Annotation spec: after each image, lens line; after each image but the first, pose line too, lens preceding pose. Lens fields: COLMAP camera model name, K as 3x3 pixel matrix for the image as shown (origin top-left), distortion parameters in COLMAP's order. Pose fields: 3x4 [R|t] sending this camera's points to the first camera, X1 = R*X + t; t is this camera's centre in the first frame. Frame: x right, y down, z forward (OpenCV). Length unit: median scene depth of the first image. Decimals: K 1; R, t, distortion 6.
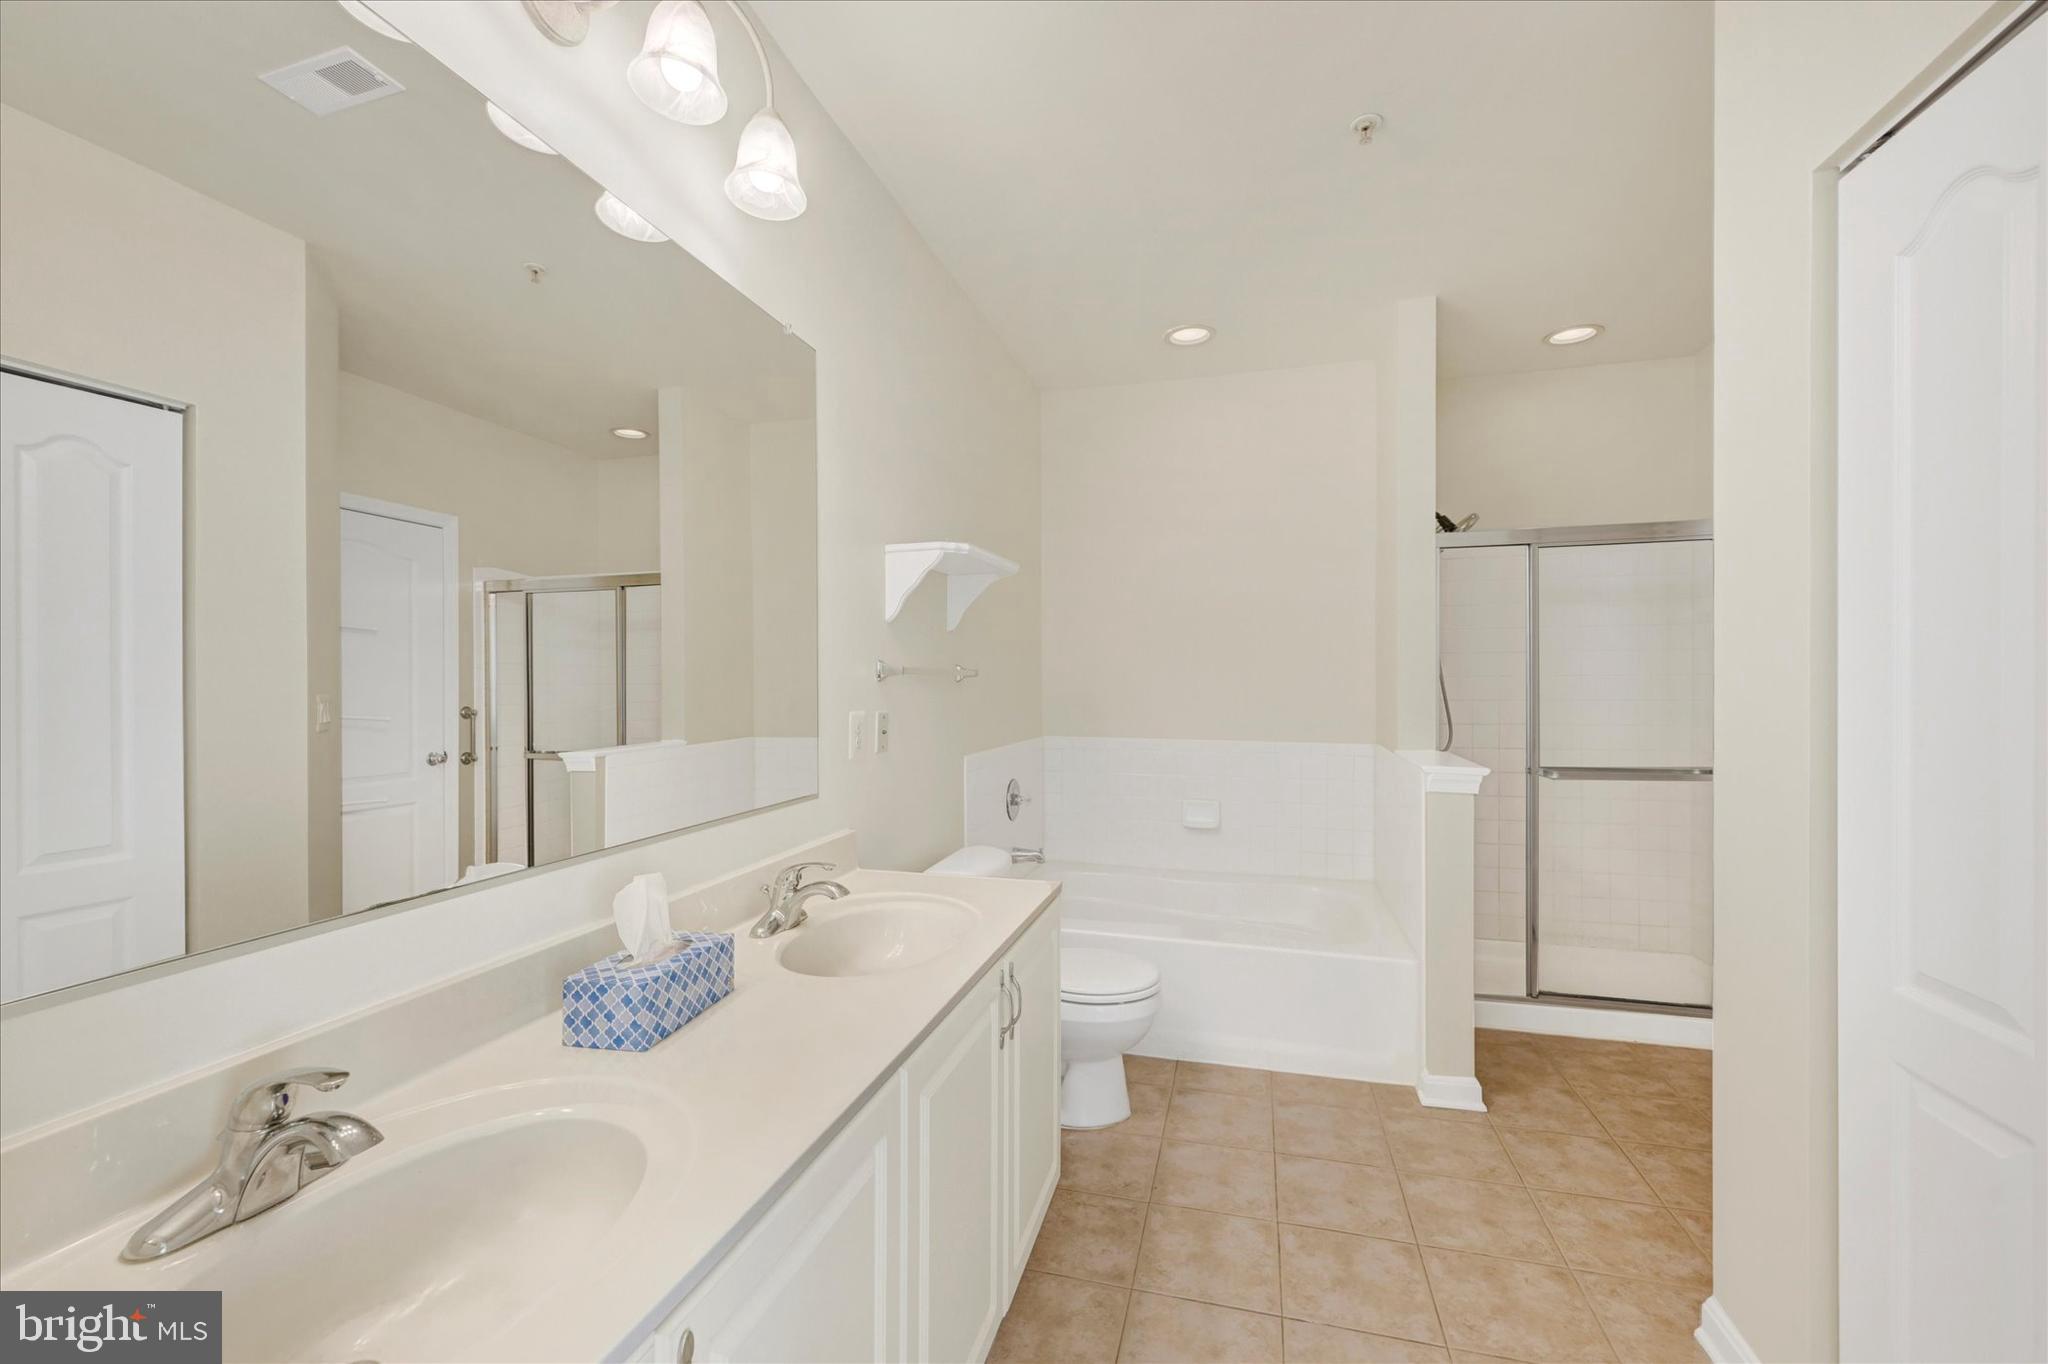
lens RADIAL K [[827.5, 0, 1029.5], [0, 827.5, 683.2], [0, 0, 1]] dist [0.001276, 0.000320]
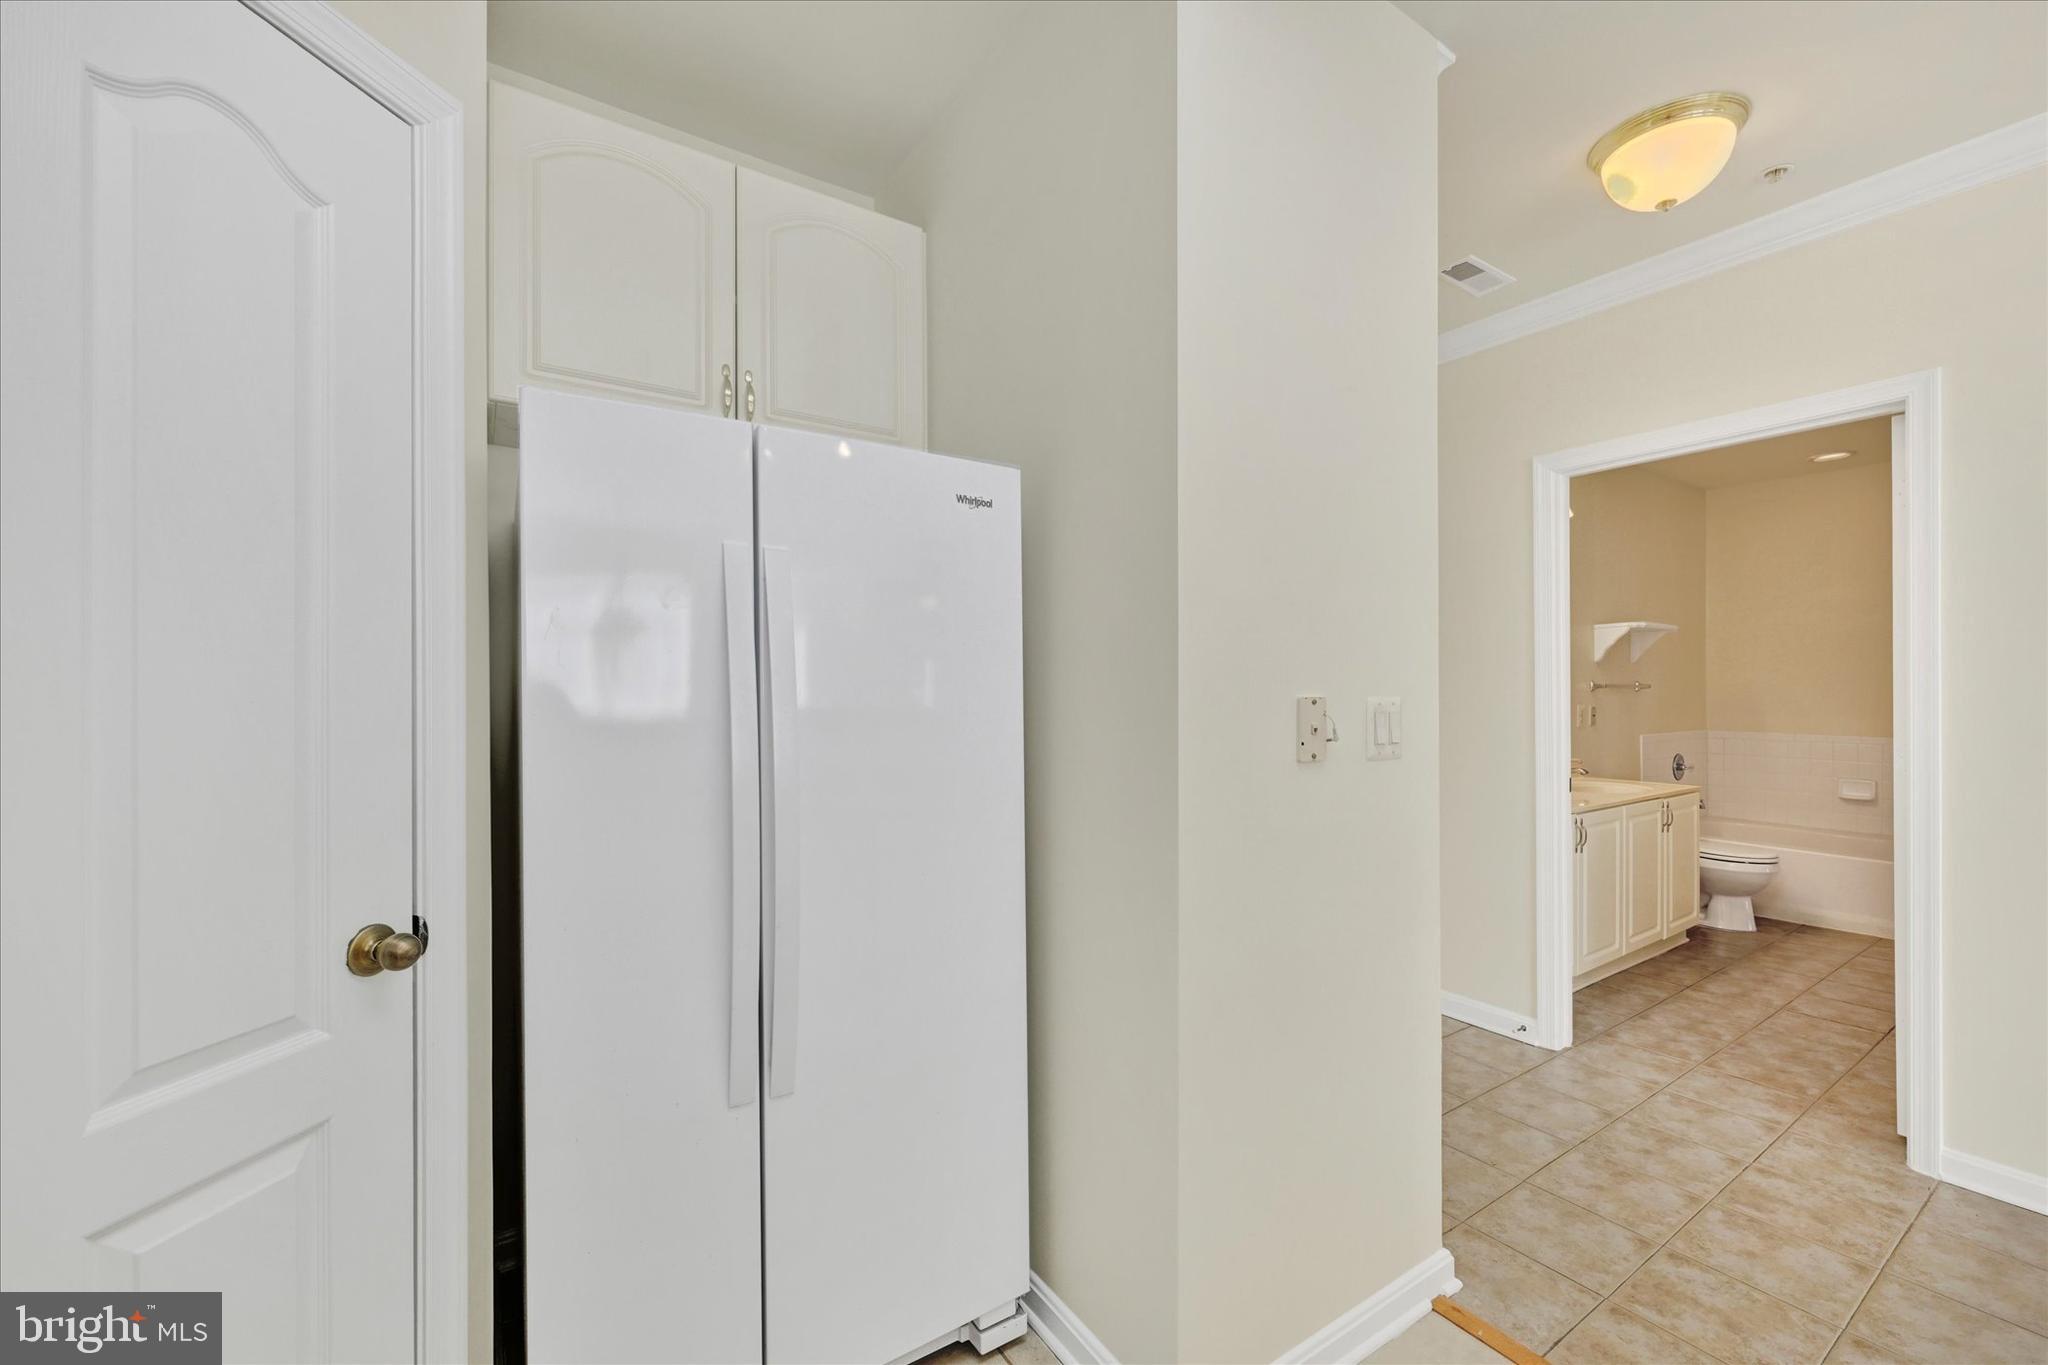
lens RADIAL K [[827.5, 0, 1029.5], [0, 827.5, 683.7], [0, 0, 1]] dist [0.001276, 0.000320]
pose [[0.762476, 0.002167, -0.647013, 0.081328], [-0.005189, 0.999983, -0.002766, -0.006837], [0.646996, 0.005467, 0.762474, -1.406418]]
